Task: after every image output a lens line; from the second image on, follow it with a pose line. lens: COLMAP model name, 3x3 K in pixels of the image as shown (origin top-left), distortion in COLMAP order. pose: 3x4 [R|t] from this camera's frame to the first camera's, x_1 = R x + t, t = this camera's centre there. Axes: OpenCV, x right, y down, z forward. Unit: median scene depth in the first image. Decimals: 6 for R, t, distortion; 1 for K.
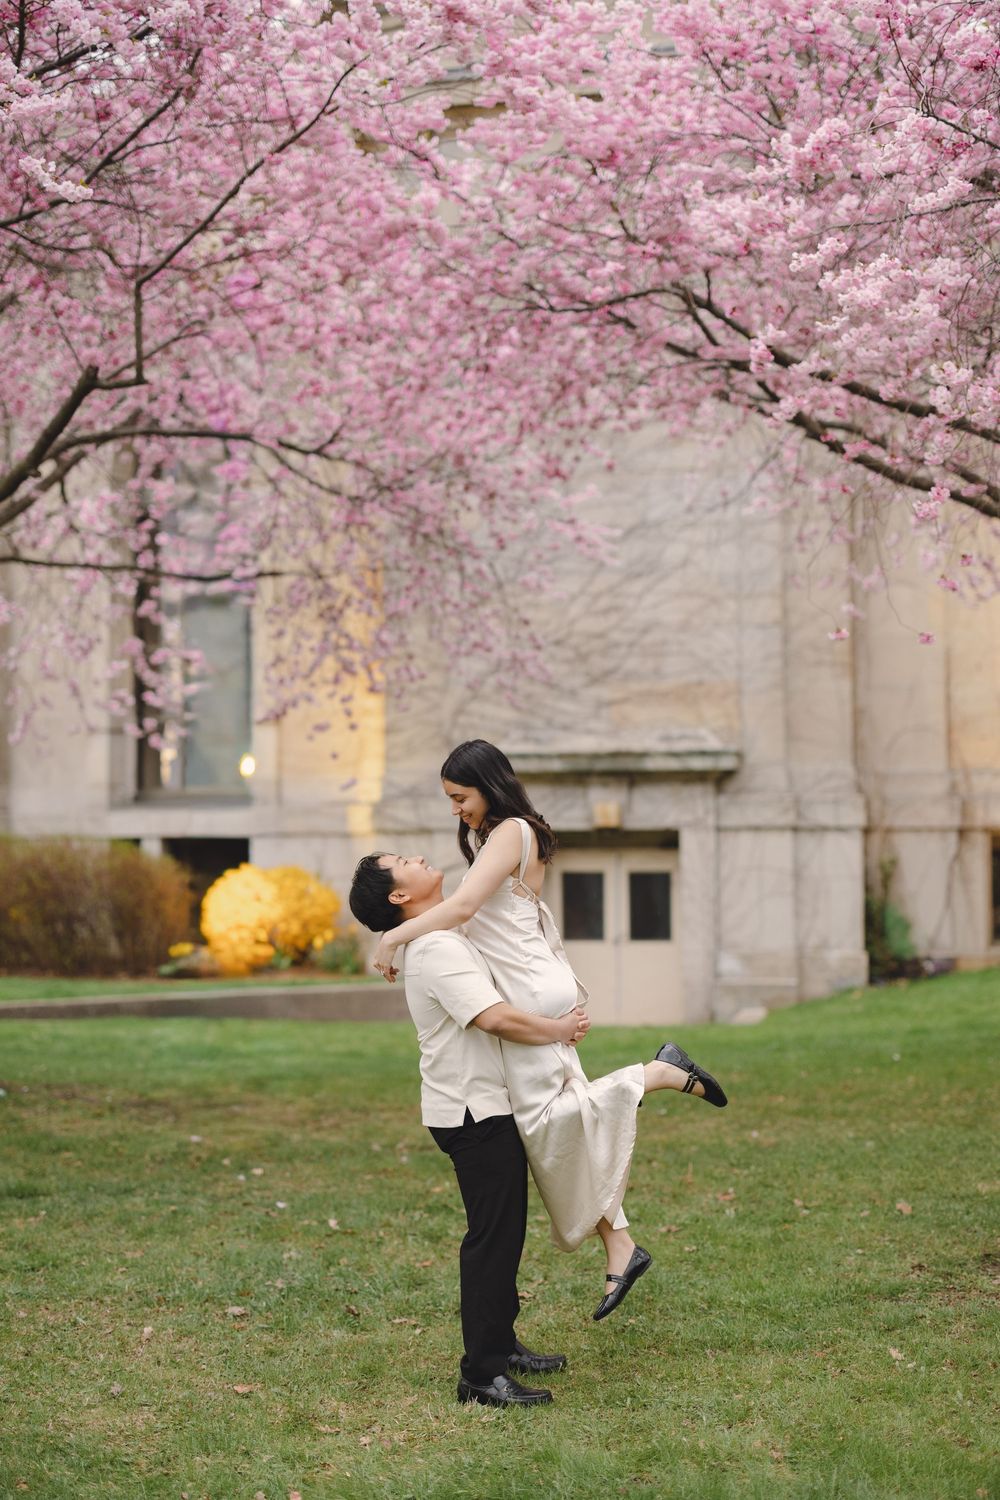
lens RADIAL K [[2130.6, 0, 499.0], [0, 2130.6, 694.5], [0, 0, 1]] dist [-0.026889, 0.113982]
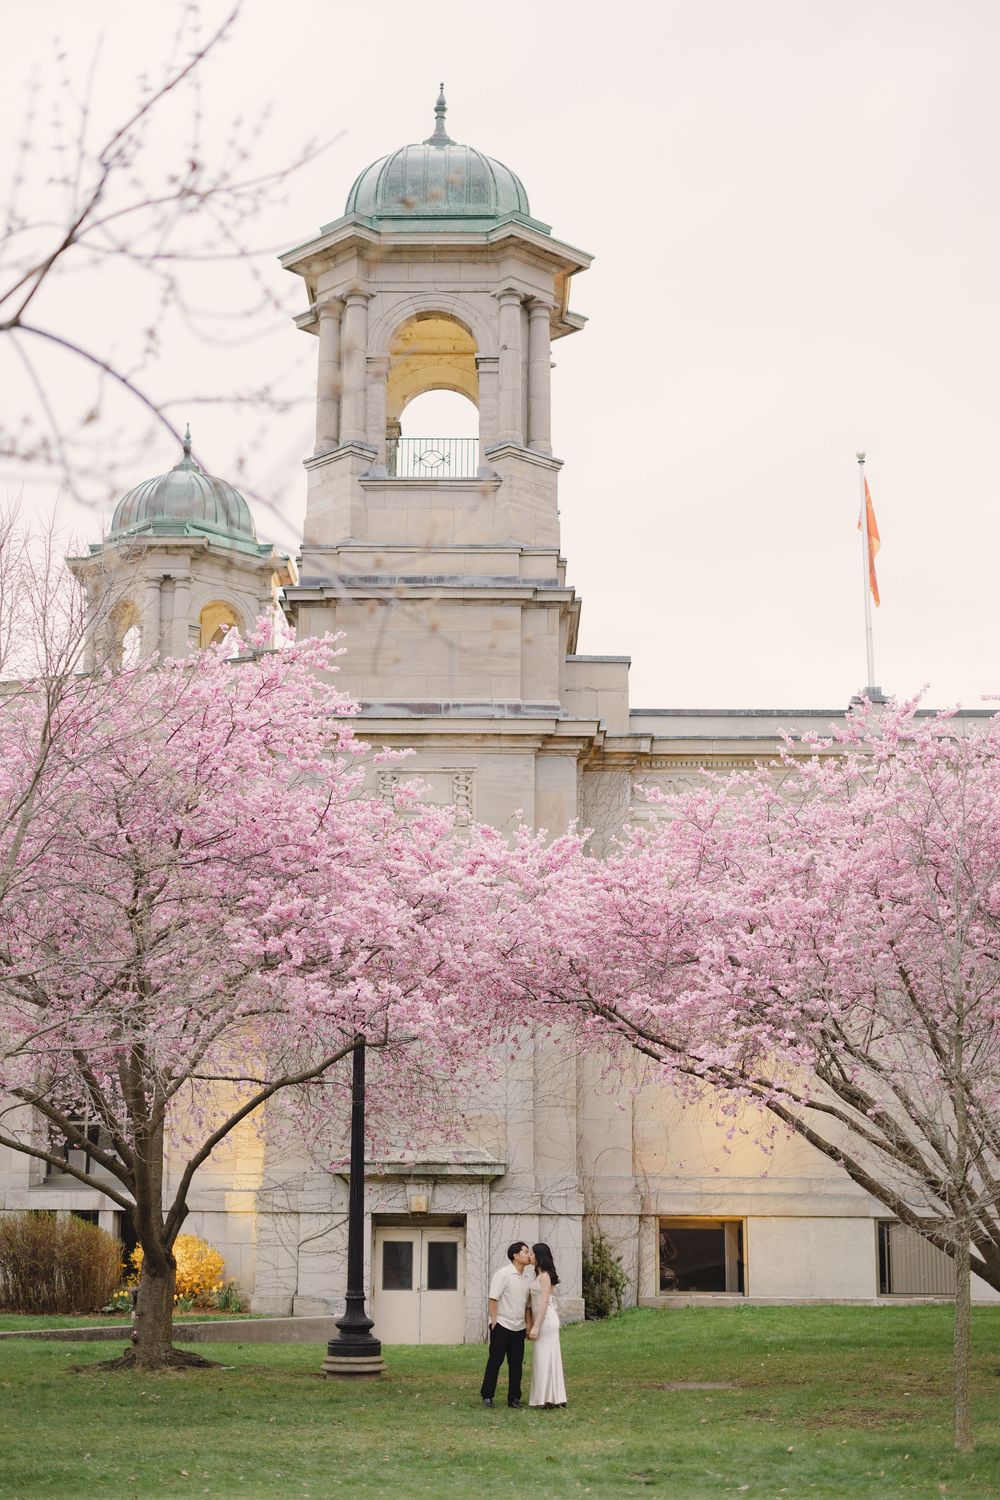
lens RADIAL K [[2130.6, 0, 499.0], [0, 2130.6, 694.5], [0, 0, 1]] dist [-0.026889, 0.113982]
pose [[0.979833, 0.057734, 0.191295, -0.204172], [-0.026806, 0.986675, -0.160481, -0.059971], [-0.198011, 0.152117, 0.968324, -0.537949]]
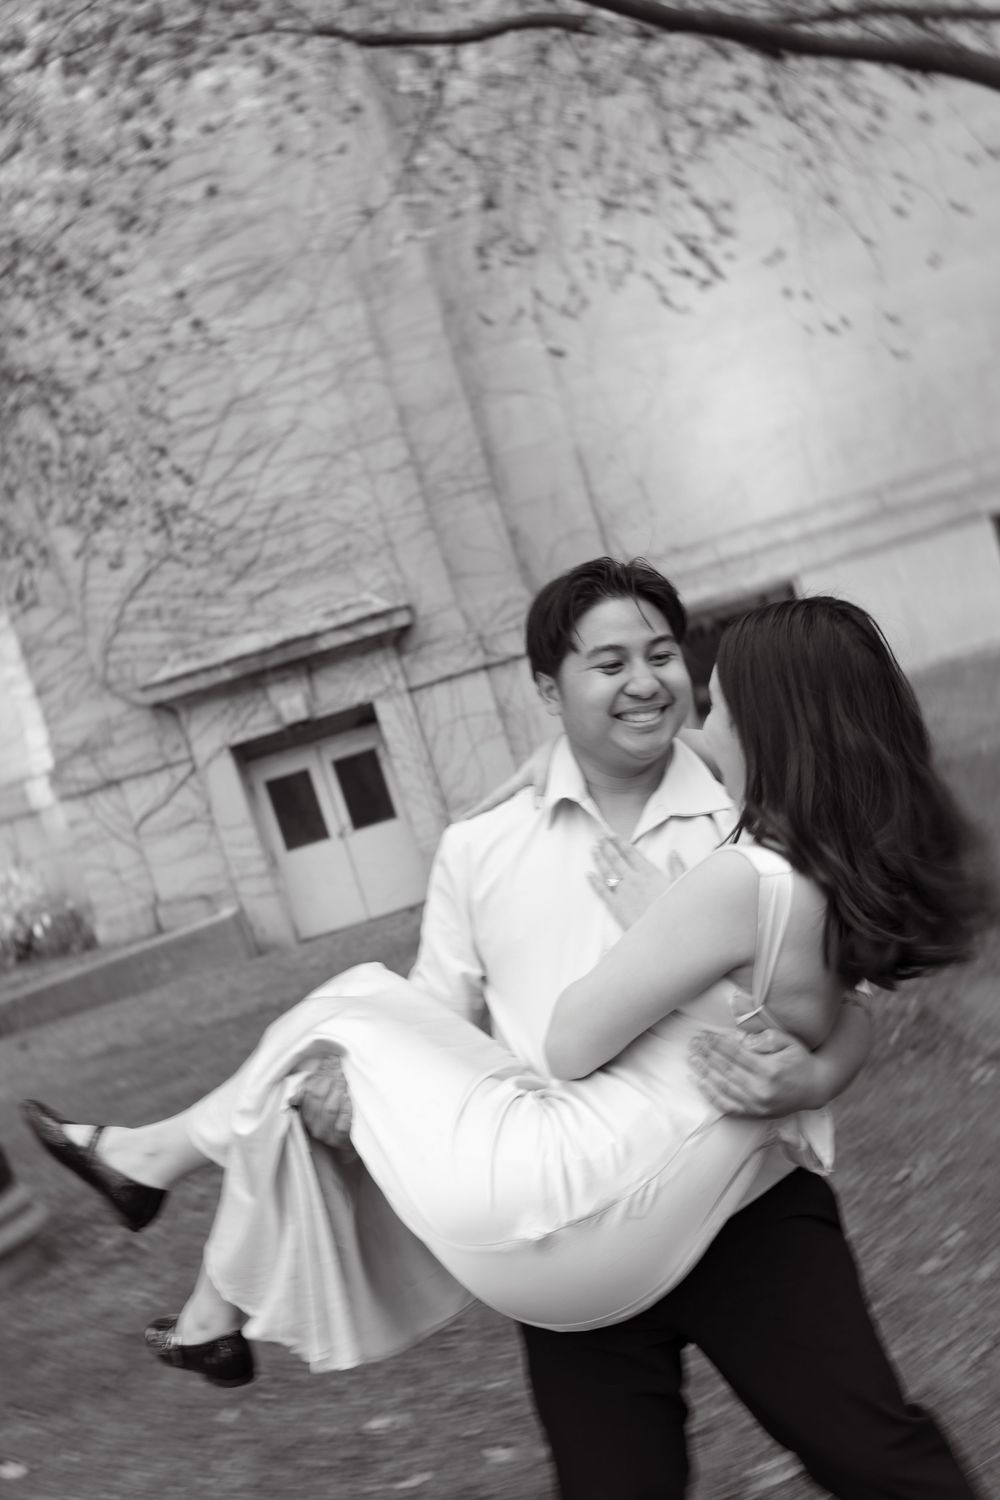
lens RADIAL K [[1704.3, 0, 498.5], [0, 1704.3, 867.8], [0, 0, 1]] dist [-0.016551, -0.016858]
pose [[0.938349, -0.302996, 0.166414, -0.011164], [0.275466, 0.946234, 0.169588, 0.019573], [-0.208852, -0.113291, 0.971363, 0.238692]]
